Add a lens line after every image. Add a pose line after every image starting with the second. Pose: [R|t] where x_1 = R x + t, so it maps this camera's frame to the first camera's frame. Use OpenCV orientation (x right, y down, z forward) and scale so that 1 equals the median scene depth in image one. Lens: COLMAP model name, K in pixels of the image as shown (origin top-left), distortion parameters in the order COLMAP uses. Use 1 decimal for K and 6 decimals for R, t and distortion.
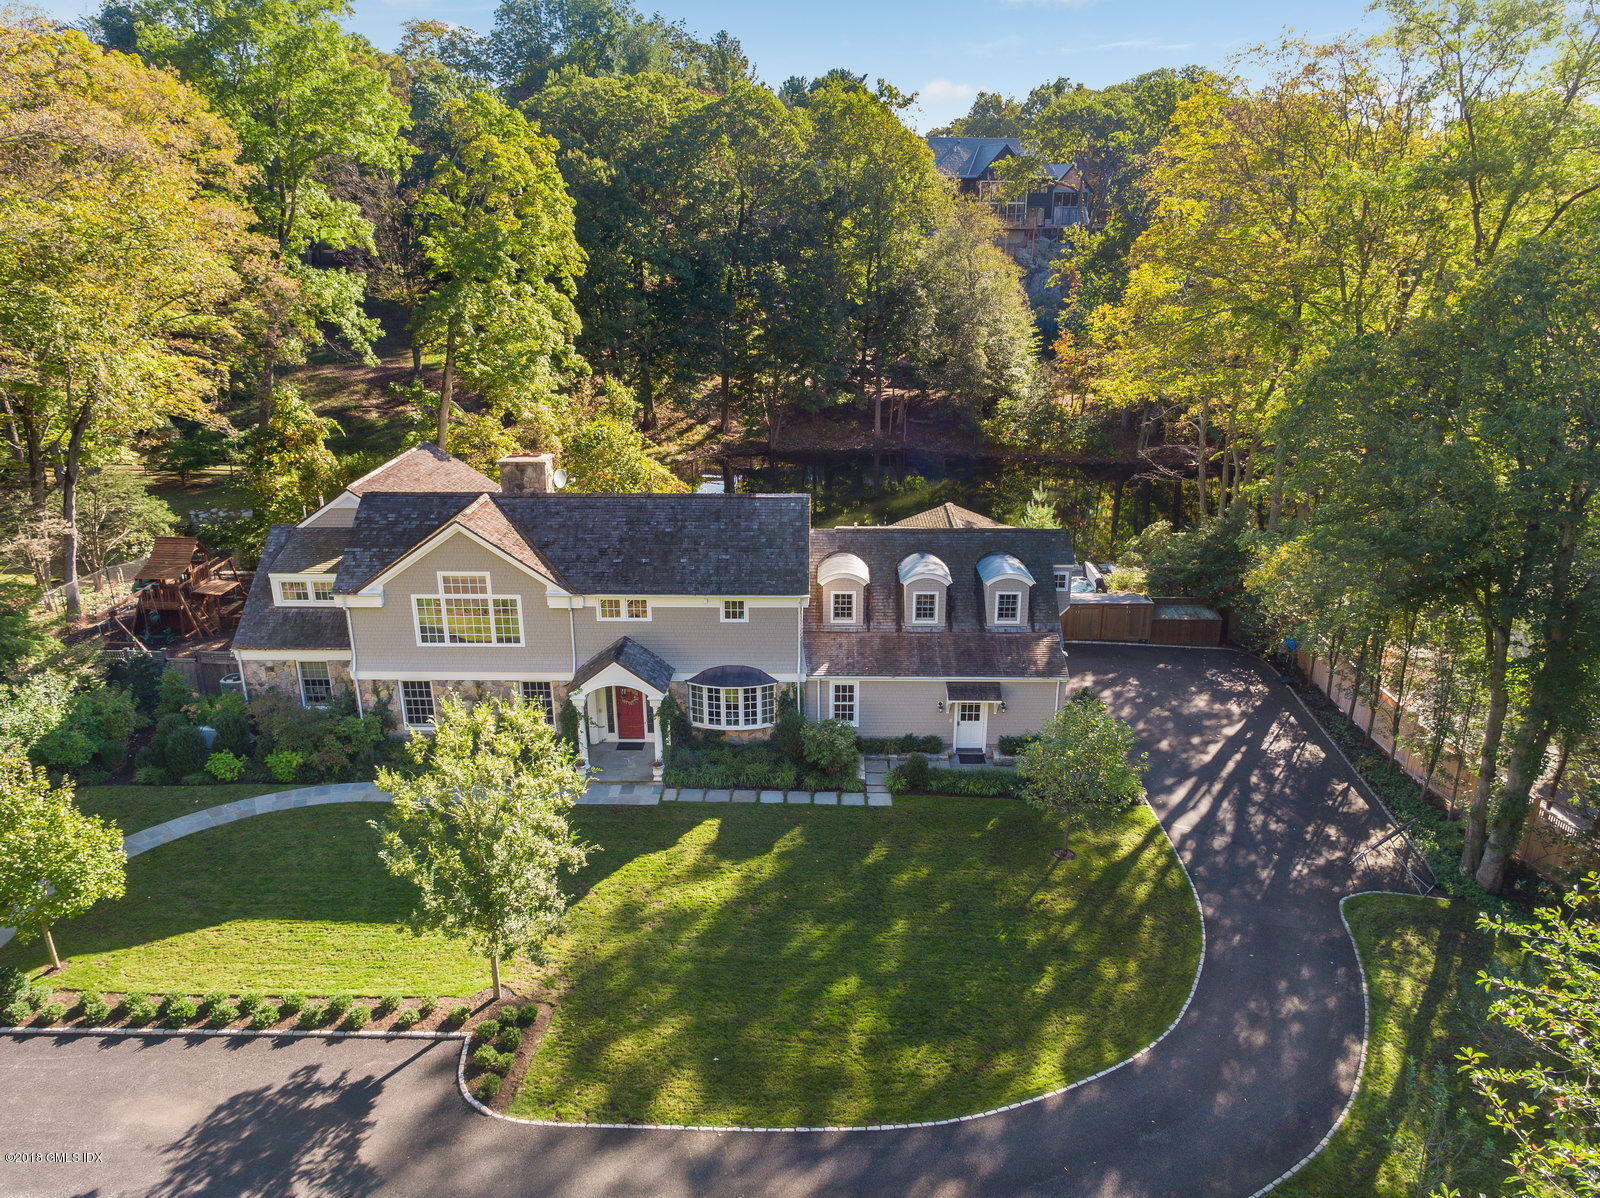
lens RADIAL K [[1122.5, 0, 797.3], [0, 1122.5, 597.5], [0, 0, 1]] dist [-0.003274, 0.000314]
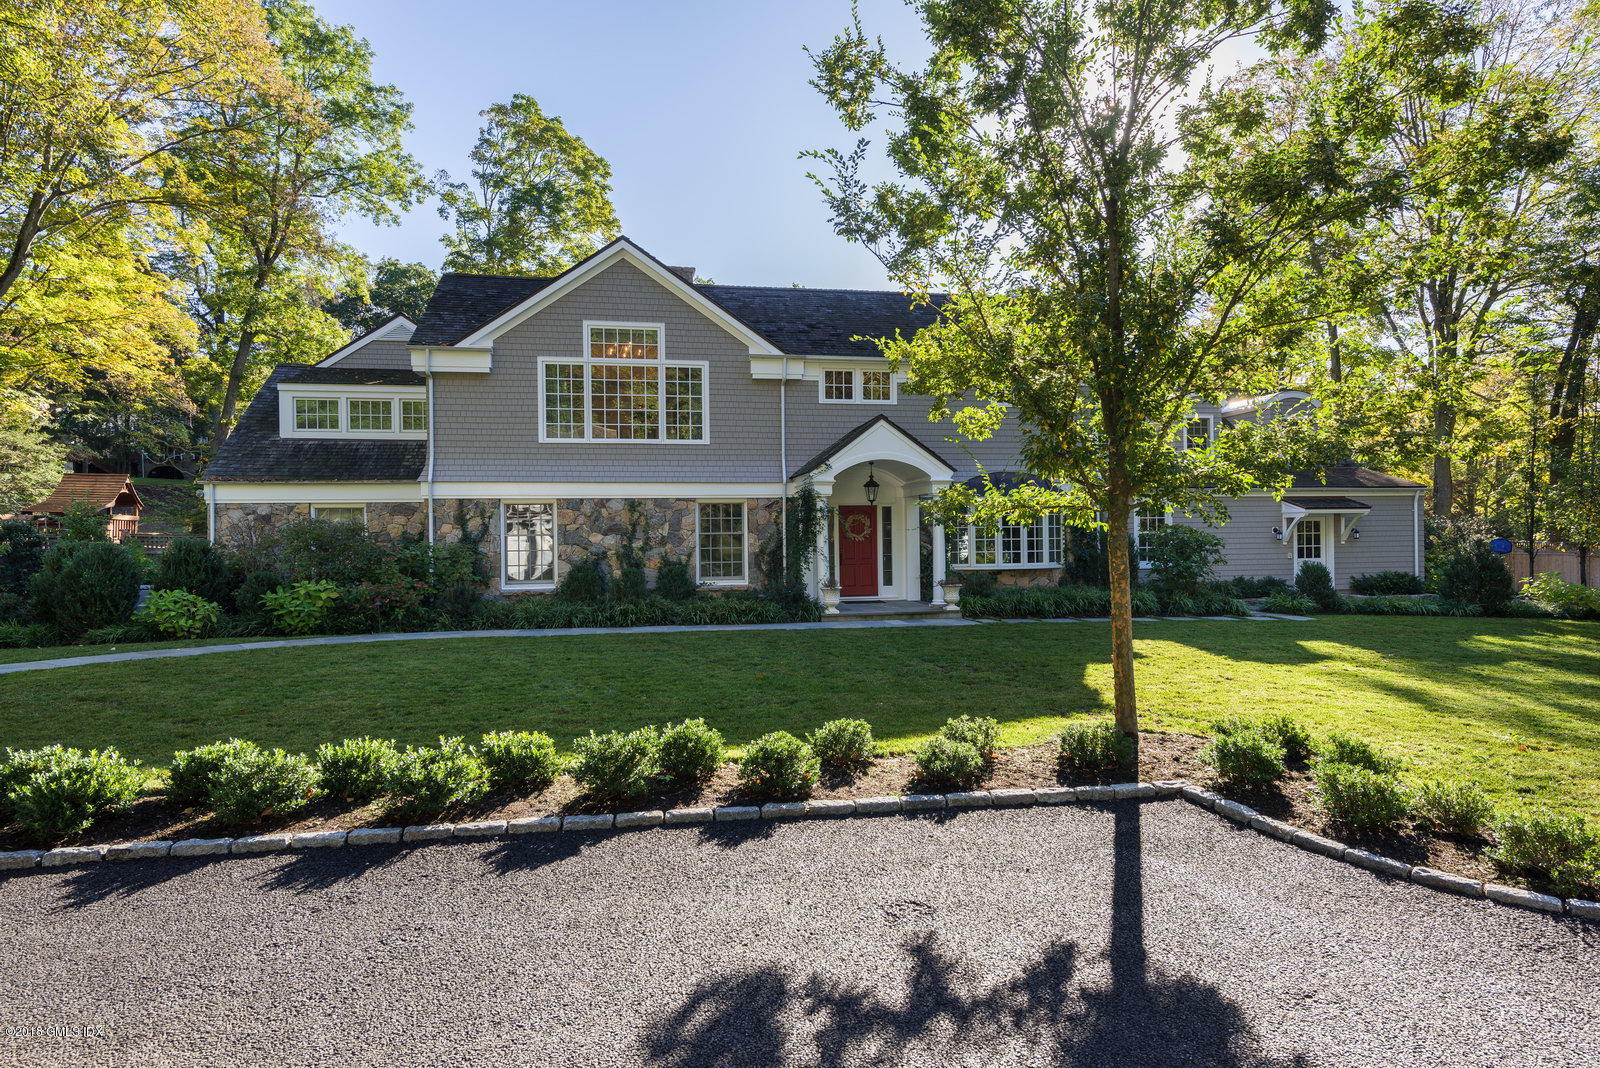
lens RADIAL K [[892.7, 0, 804.2], [0, 892.7, 536.6], [0, 0, 1]] dist [0.005021, -0.000168]
pose [[0.981171, -0.009291, 0.192918, -0.292762], [0.070295, 0.947516, -0.311885, 0.265384], [-0.179895, 0.319574, 0.930328, 0.525597]]
